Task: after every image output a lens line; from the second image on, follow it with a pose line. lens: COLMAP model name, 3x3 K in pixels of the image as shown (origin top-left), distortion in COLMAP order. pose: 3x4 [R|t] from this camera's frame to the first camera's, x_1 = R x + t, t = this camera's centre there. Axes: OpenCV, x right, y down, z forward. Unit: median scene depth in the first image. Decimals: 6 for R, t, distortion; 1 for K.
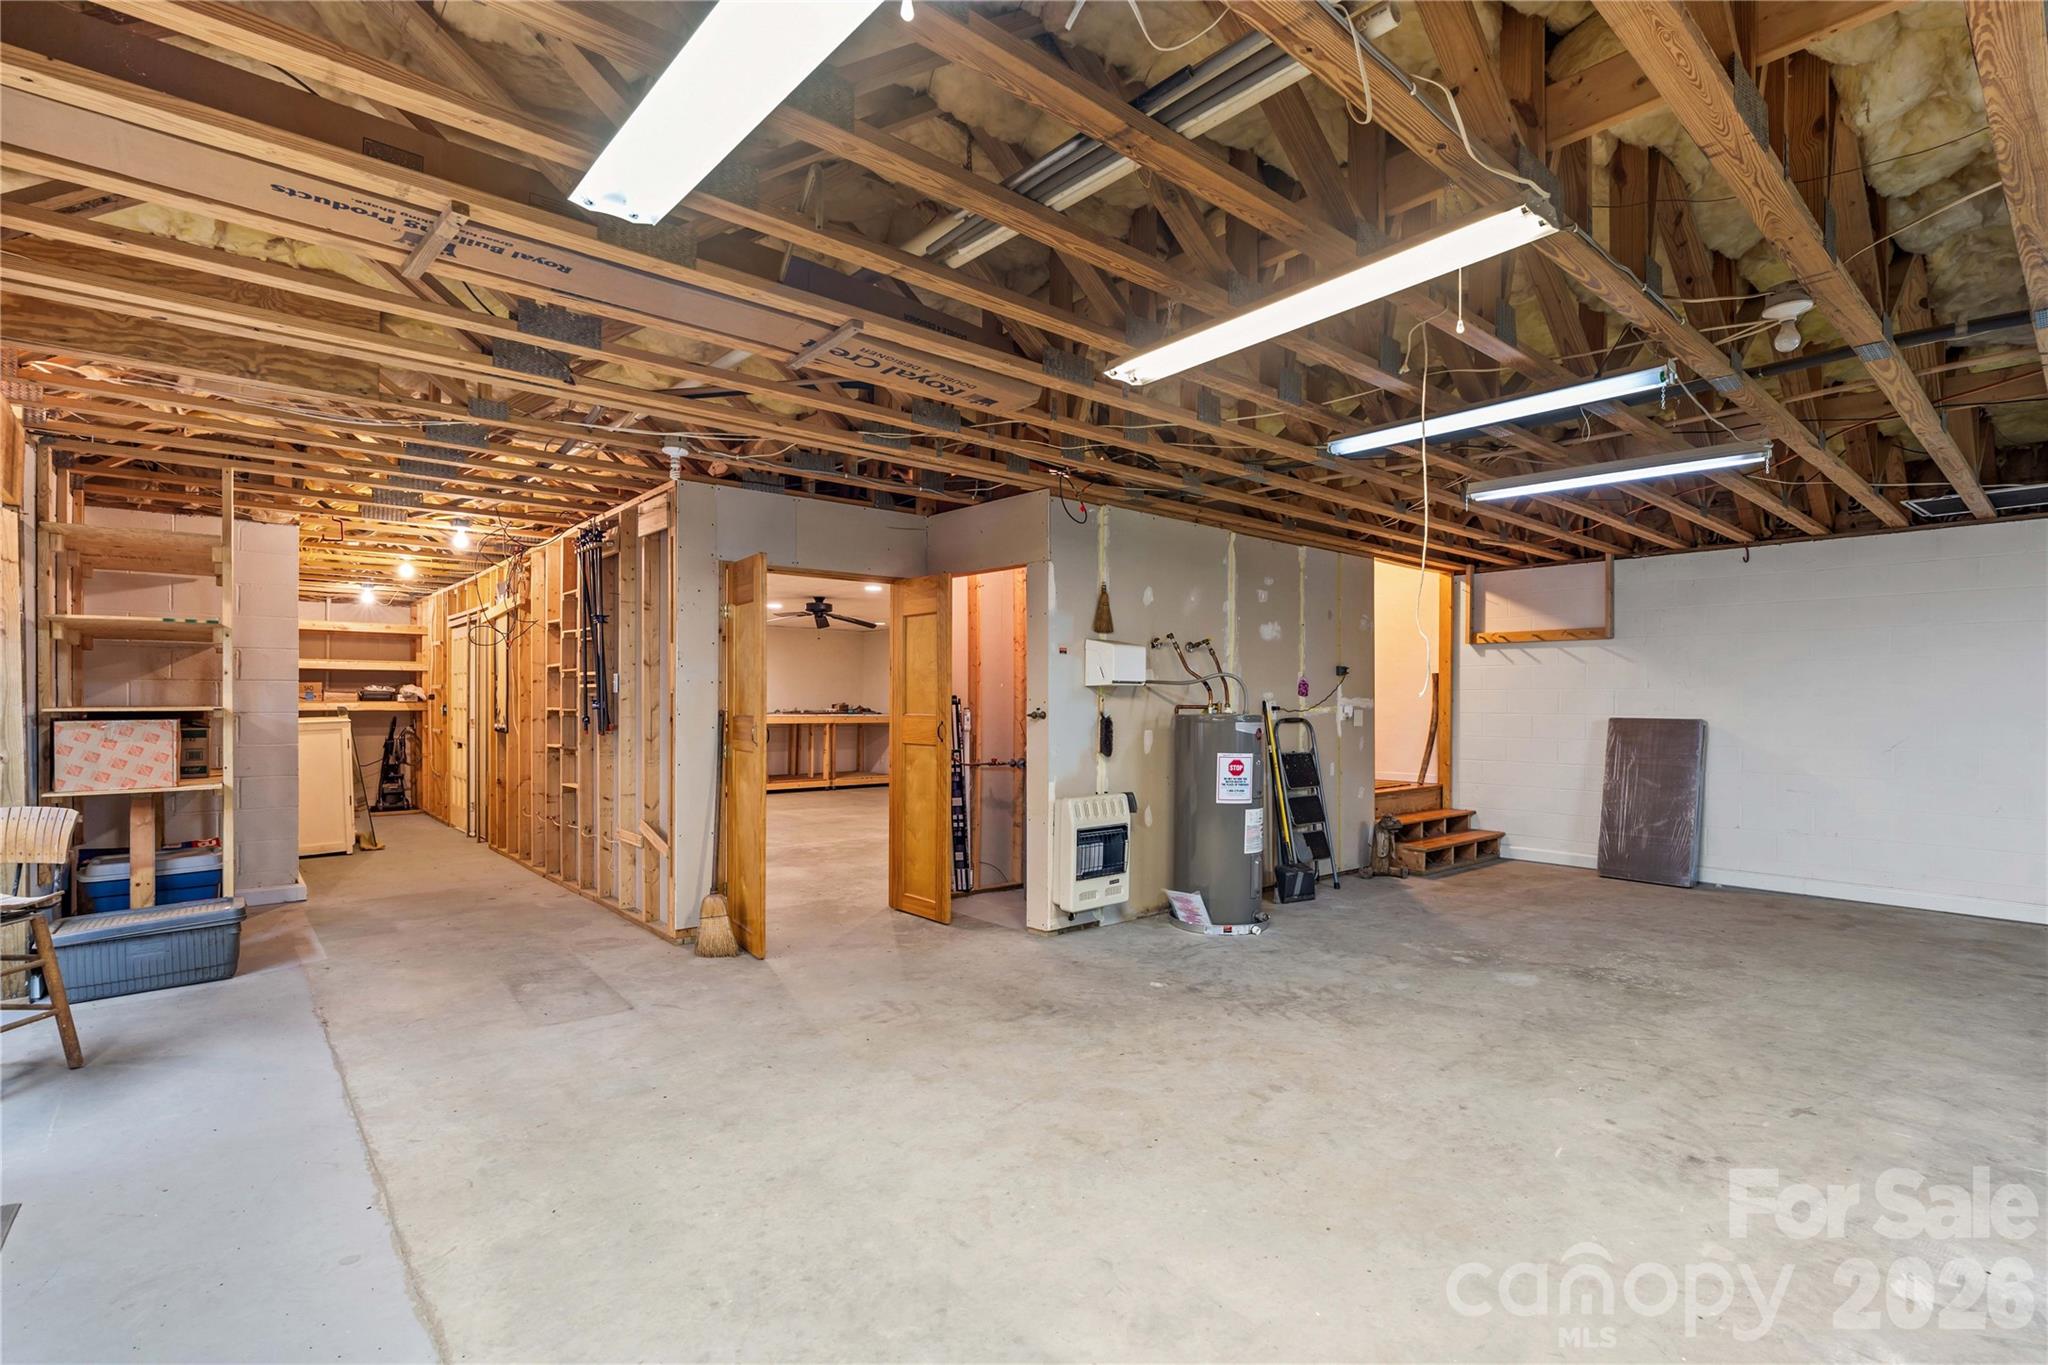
lens RADIAL K [[952.5, 0, 1010.3], [0, 952.5, 709.0], [0, 0, 1]] dist [-0.010399, 0.003334]
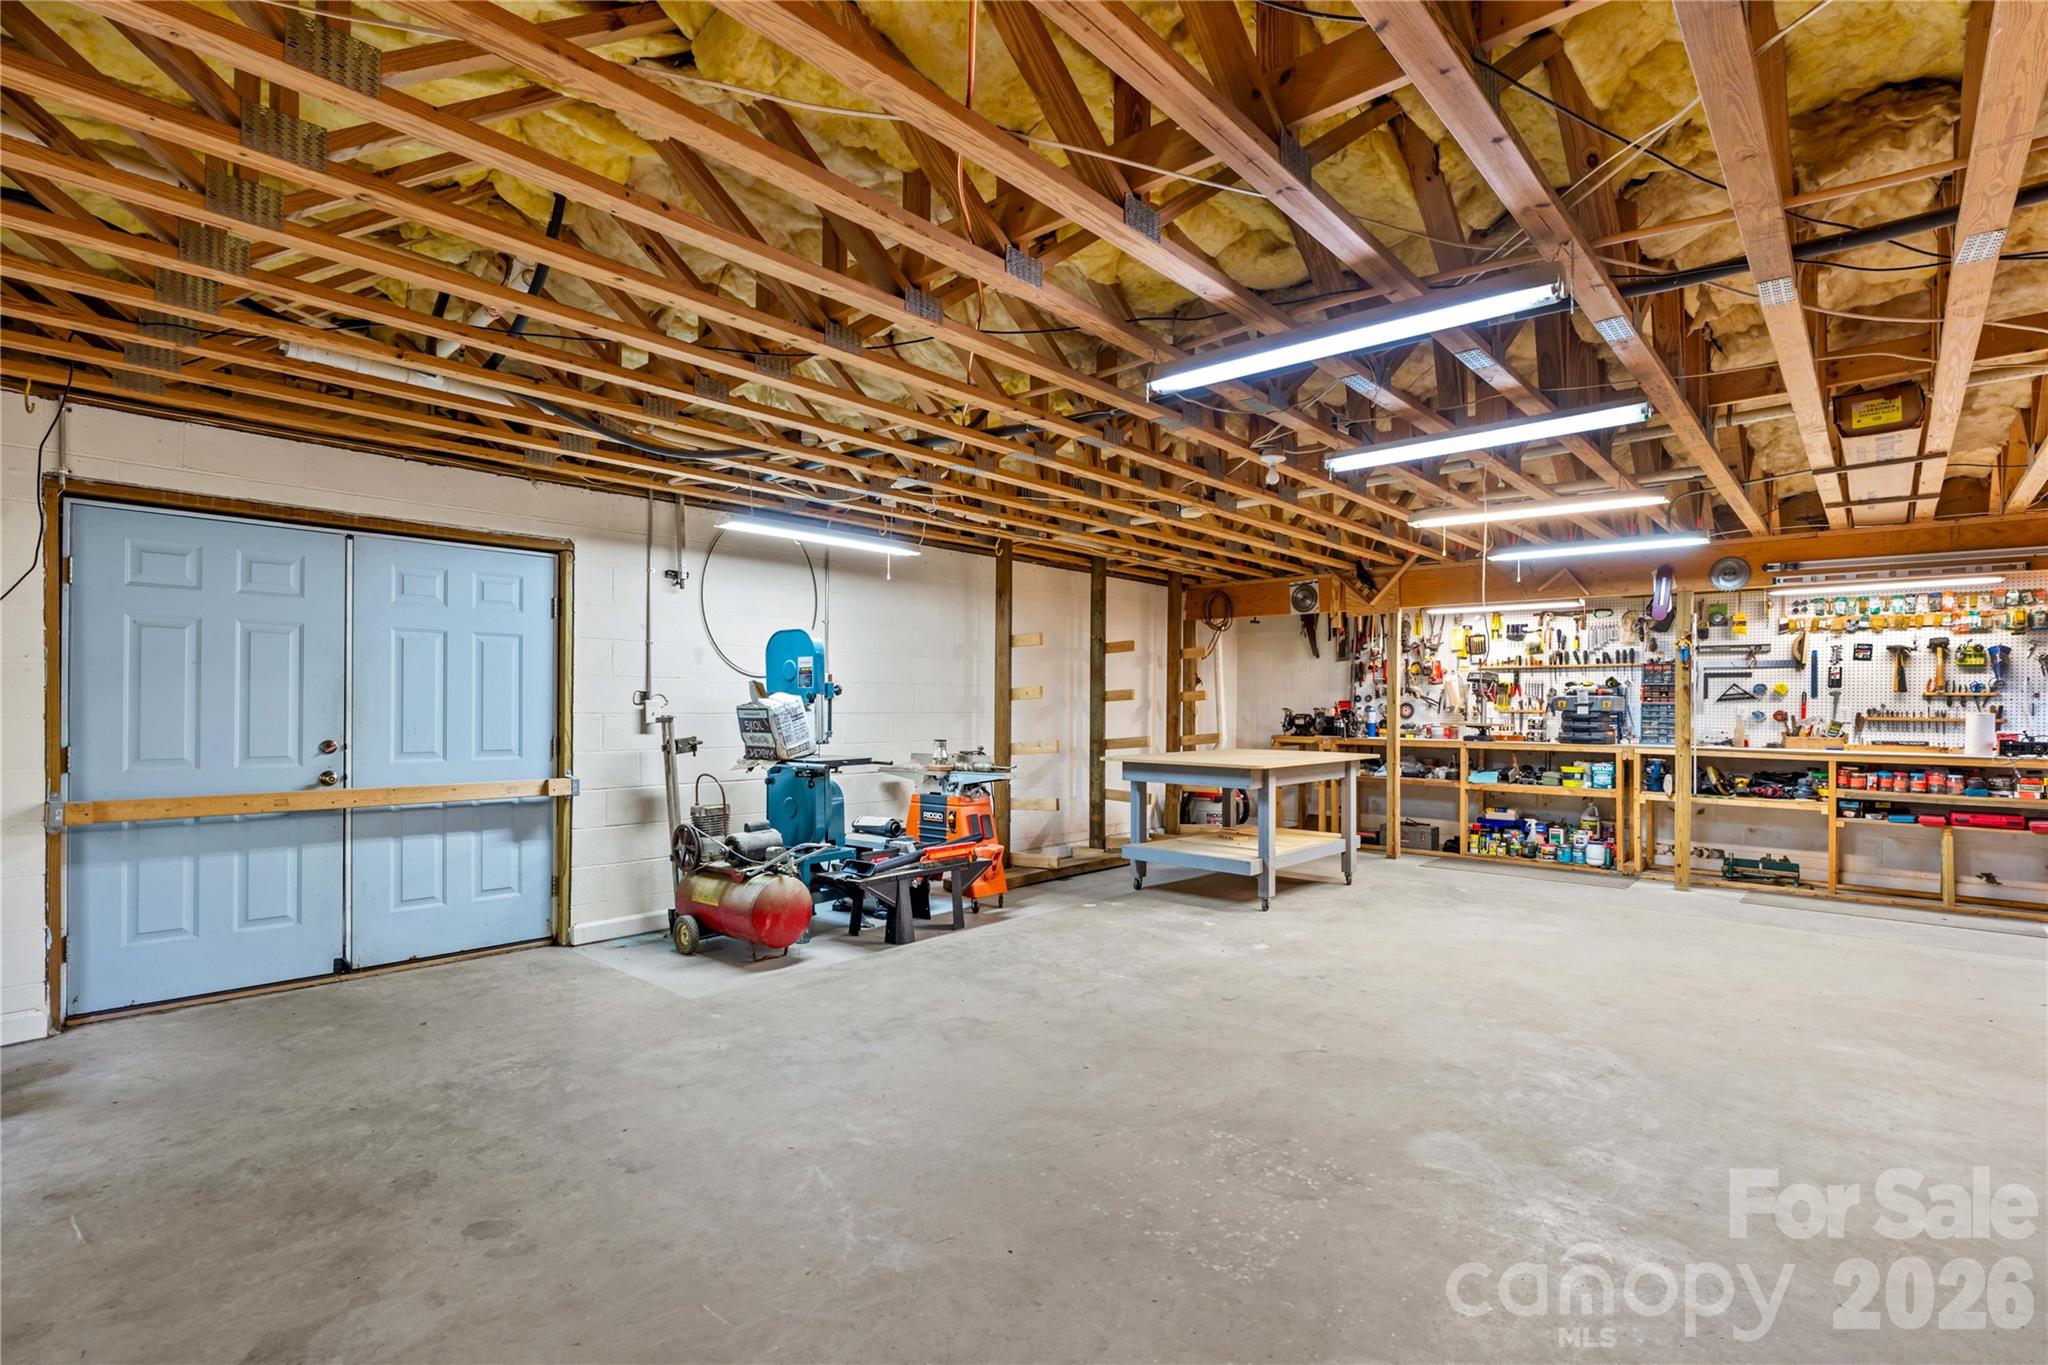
lens RADIAL K [[952.5, 0, 1043.8], [0, 952.5, 705.6], [0, 0, 1]] dist [-0.010399, 0.003334]
pose [[-0.989419, -0.011520, -0.144628, 0.909747], [-0.013586, 0.999819, 0.013303, -0.009729], [0.144448, 0.015127, -0.989397, 1.611285]]
